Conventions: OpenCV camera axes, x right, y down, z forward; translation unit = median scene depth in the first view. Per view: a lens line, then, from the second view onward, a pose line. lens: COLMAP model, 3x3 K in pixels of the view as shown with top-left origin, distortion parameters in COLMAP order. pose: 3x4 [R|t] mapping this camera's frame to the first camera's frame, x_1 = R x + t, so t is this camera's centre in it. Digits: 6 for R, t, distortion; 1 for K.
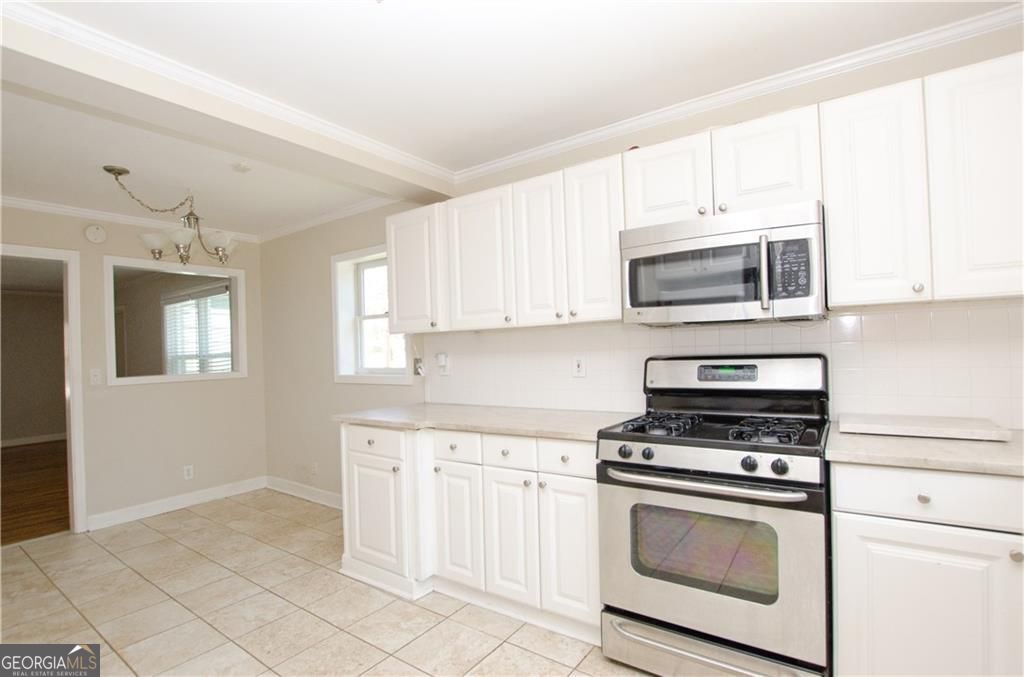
lens RADIAL K [[504.2, 0, 502.5], [0, 504.2, 342.9], [0, 0, 1]] dist [-0.031991, 0.002768]
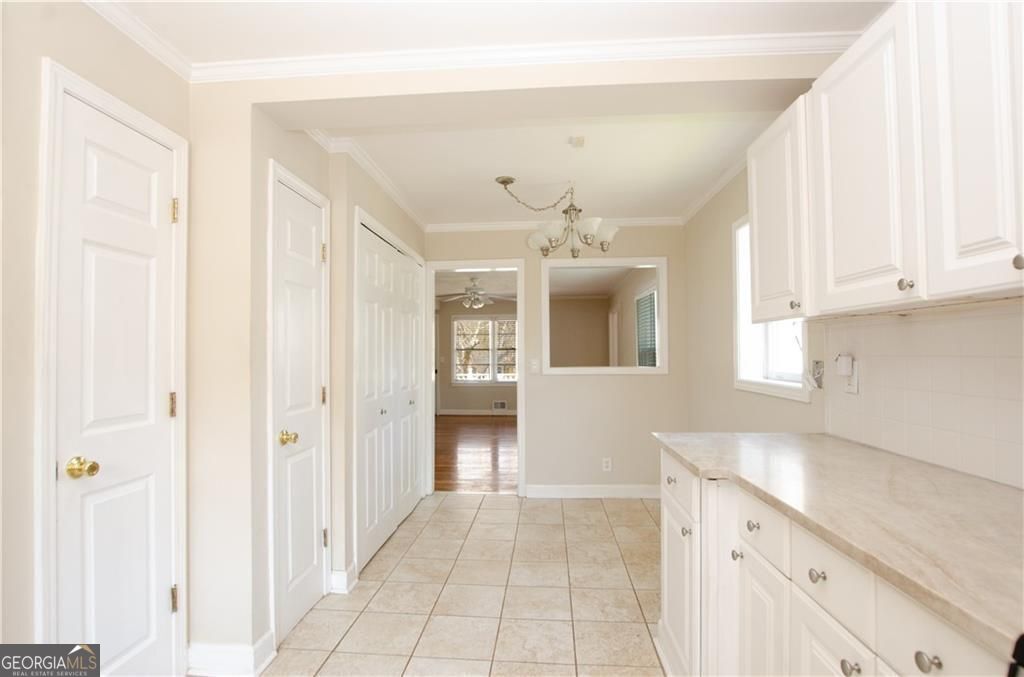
lens RADIAL K [[504.2, 0, 513.8], [0, 504.2, 345.8], [0, 0, 1]] dist [-0.031991, 0.002768]
pose [[0.527549, 0.016095, -0.849372, 0.107537], [-0.002615, 0.999847, 0.017322, 0.000811], [0.849520, -0.006917, 0.527511, 0.238890]]
